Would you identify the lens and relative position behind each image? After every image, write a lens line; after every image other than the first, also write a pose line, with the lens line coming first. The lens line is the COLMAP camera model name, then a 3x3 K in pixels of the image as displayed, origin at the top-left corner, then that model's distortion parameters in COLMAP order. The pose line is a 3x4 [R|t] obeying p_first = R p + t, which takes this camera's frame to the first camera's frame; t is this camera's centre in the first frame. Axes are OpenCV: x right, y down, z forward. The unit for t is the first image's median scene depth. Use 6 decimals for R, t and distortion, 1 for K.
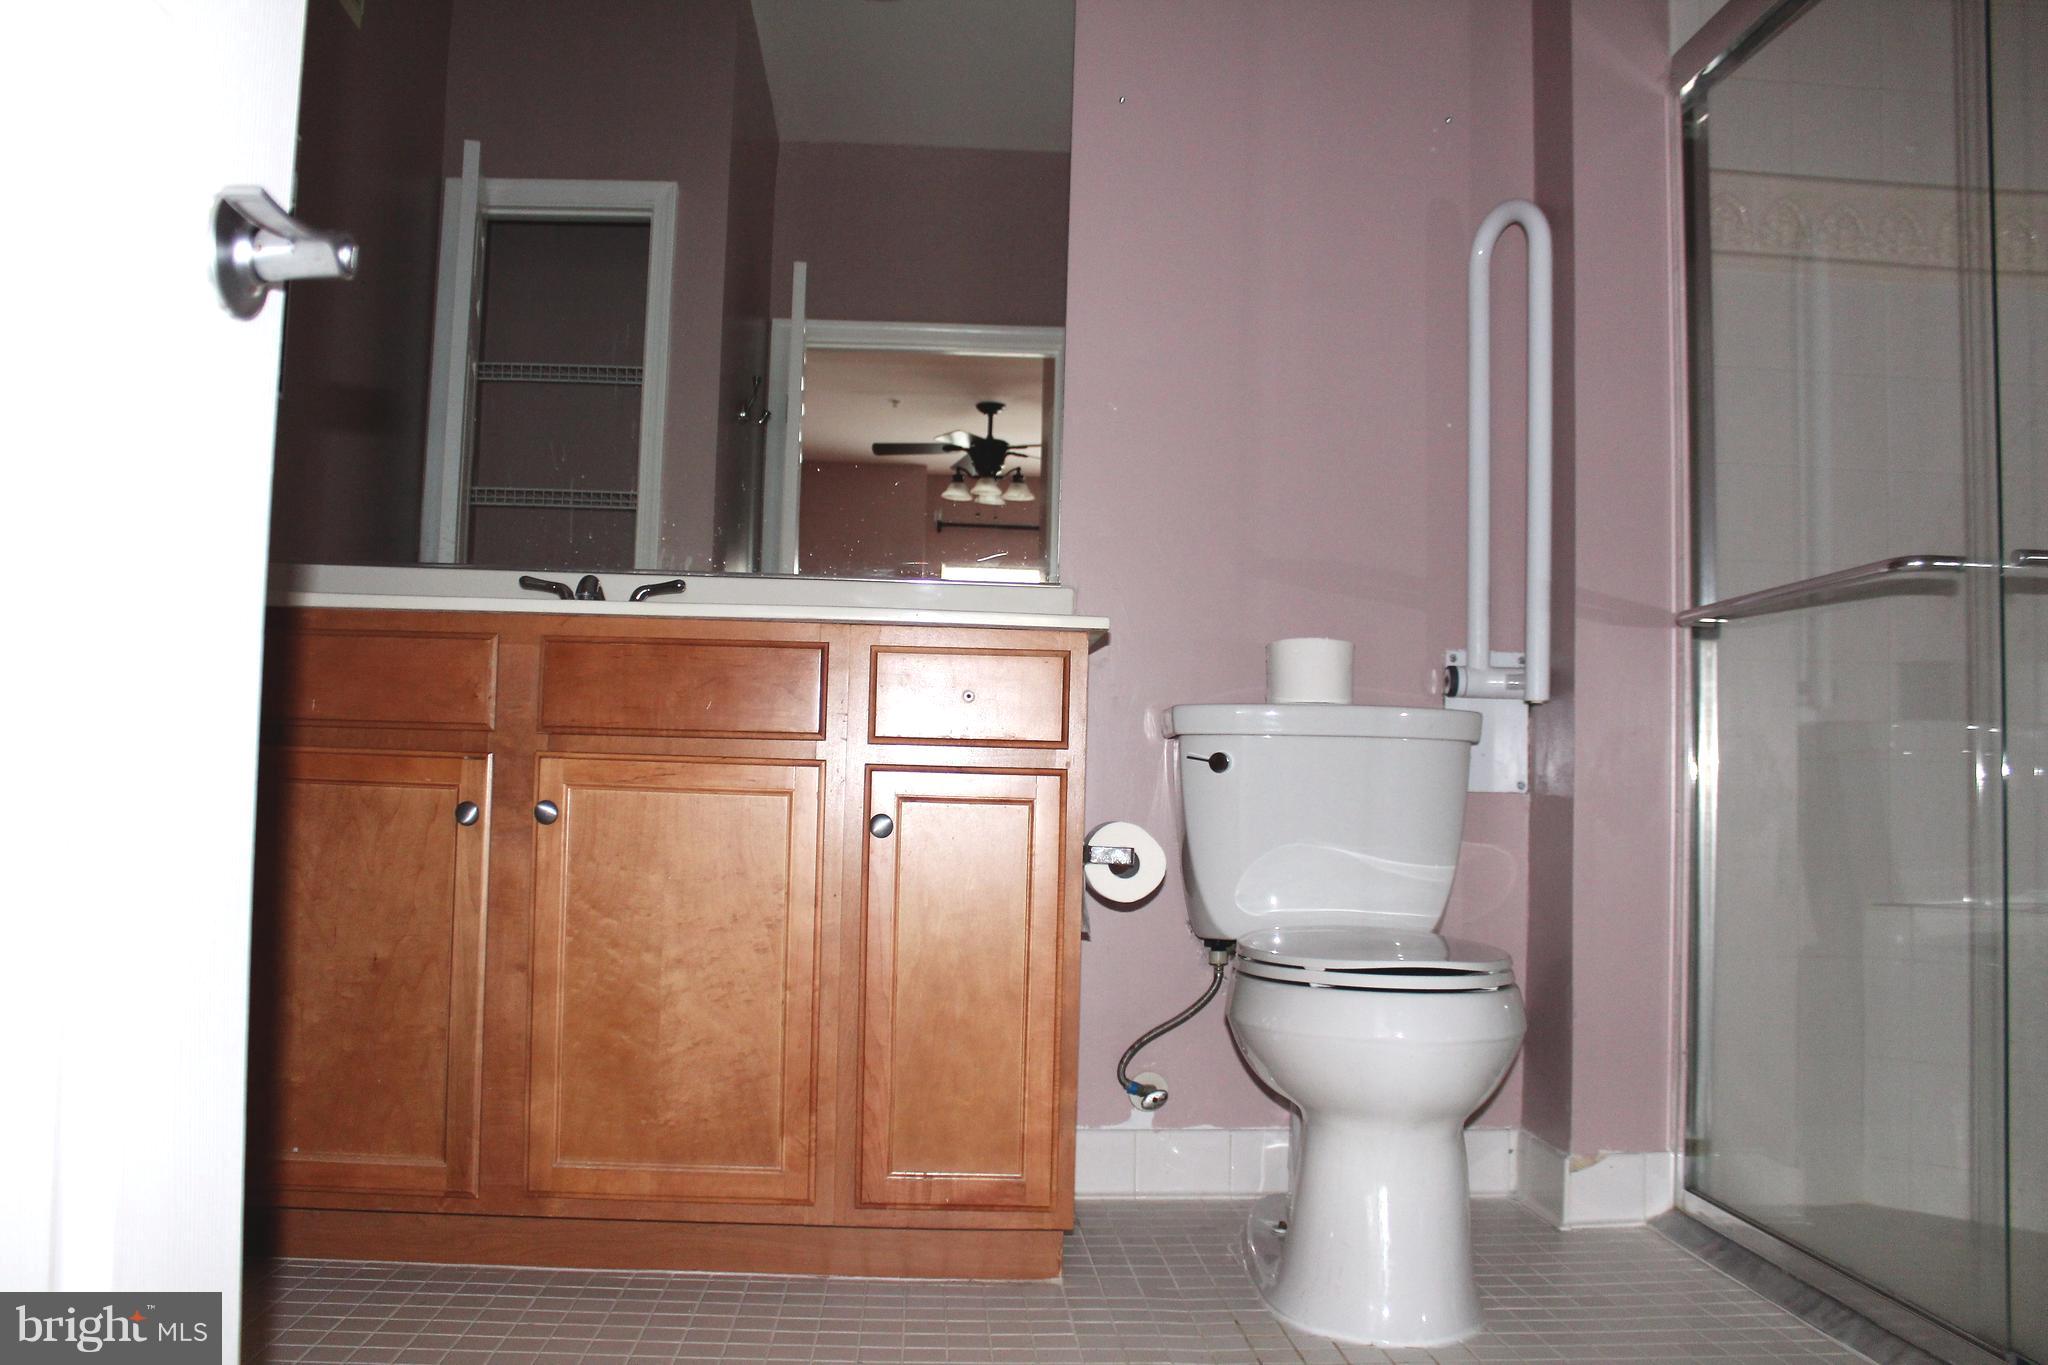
lens RADIAL K [[1652.3, 0, 1024.0], [0, 1652.3, 682.5], [0, 0, 1]] dist [-0.151632, 0.108635]
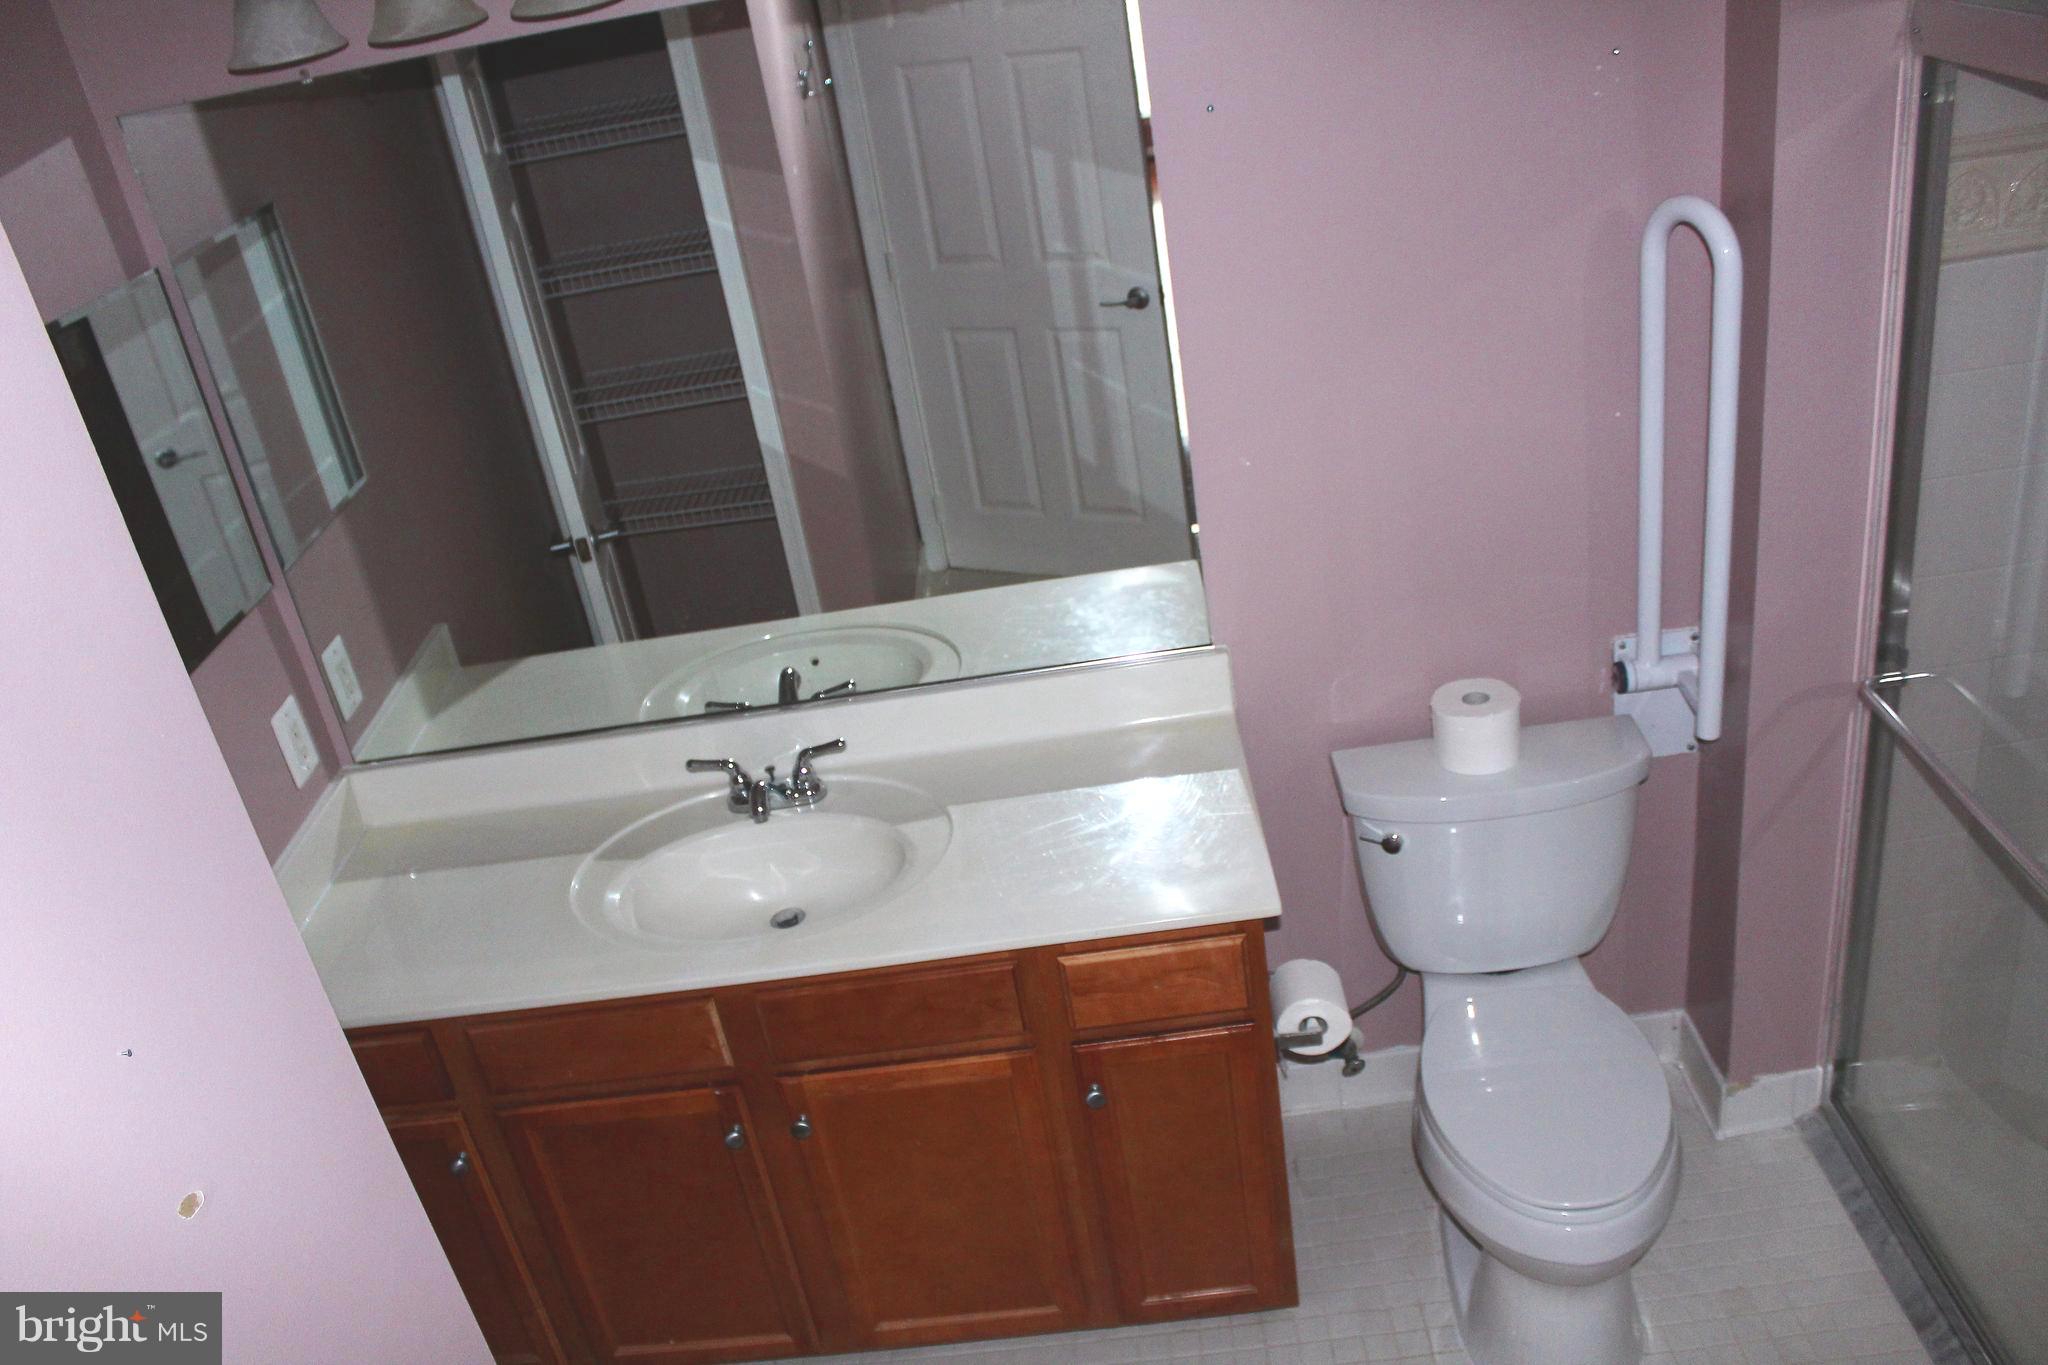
lens RADIAL K [[1652.3, 0, 1024.0], [0, 1652.3, 682.5], [0, 0, 1]] dist [-0.151632, 0.108635]
pose [[0.979895, -0.138891, -0.143234, 0.052854], [0.193914, 0.831916, 0.519917, -0.593031], [0.046946, -0.537239, 0.842123, 0.174034]]
